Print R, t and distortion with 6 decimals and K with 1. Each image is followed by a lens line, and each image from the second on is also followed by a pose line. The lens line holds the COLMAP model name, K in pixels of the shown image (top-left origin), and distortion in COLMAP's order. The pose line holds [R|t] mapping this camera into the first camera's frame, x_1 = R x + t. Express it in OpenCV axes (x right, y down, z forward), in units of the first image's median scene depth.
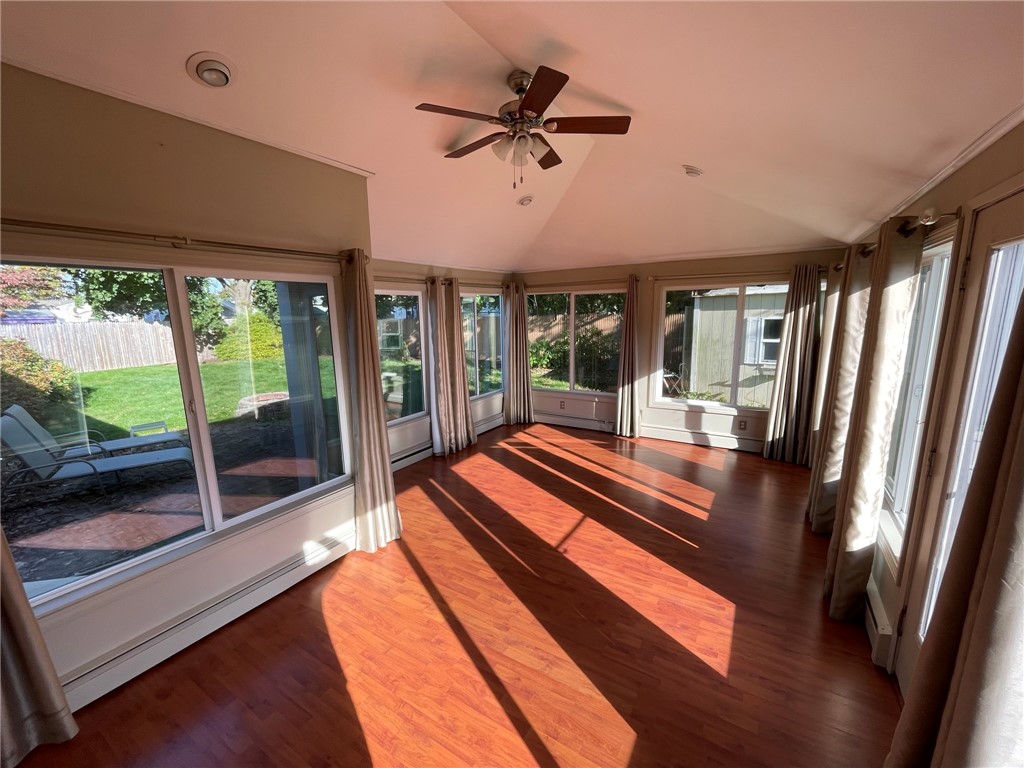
lens RADIAL K [[414.0, 0, 506.6], [0, 414.0, 386.7], [0, 0, 1]] dist [-0.000996, 0.001359]
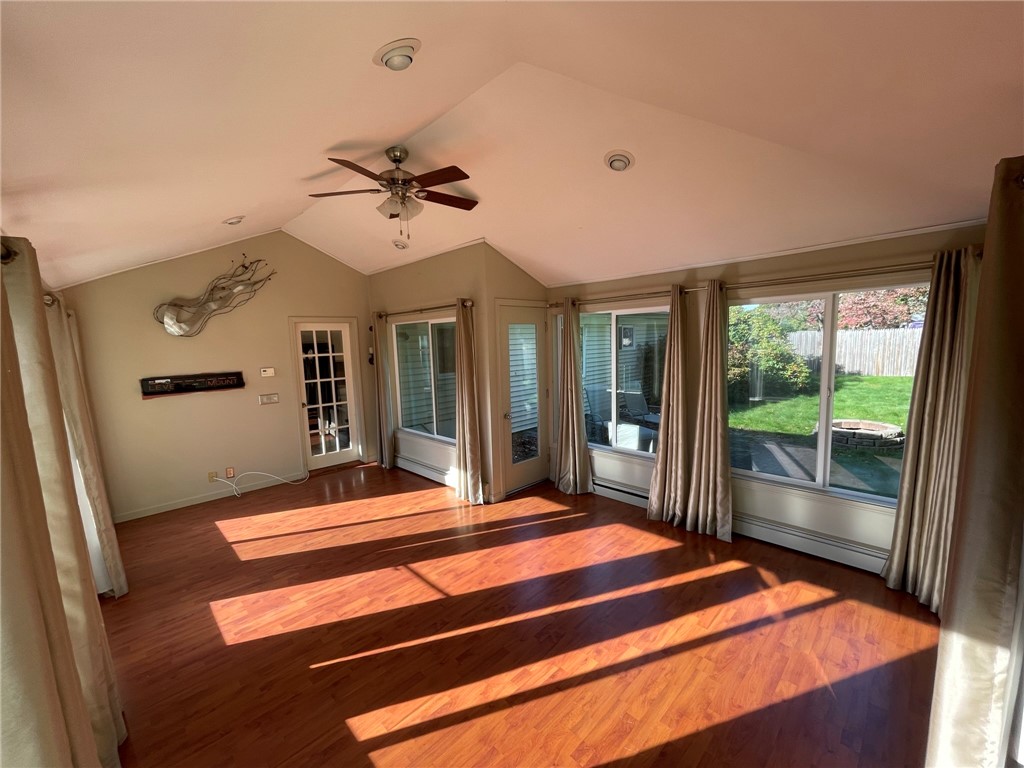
lens RADIAL K [[414.0, 0, 504.8], [0, 414.0, 391.2], [0, 0, 1]] dist [-0.000996, 0.001359]
pose [[-0.230436, 0.146986, -0.961922, 1.068725], [-0.139794, 0.973272, 0.182209, -0.282653], [0.962994, 0.176458, -0.203729, 1.466507]]
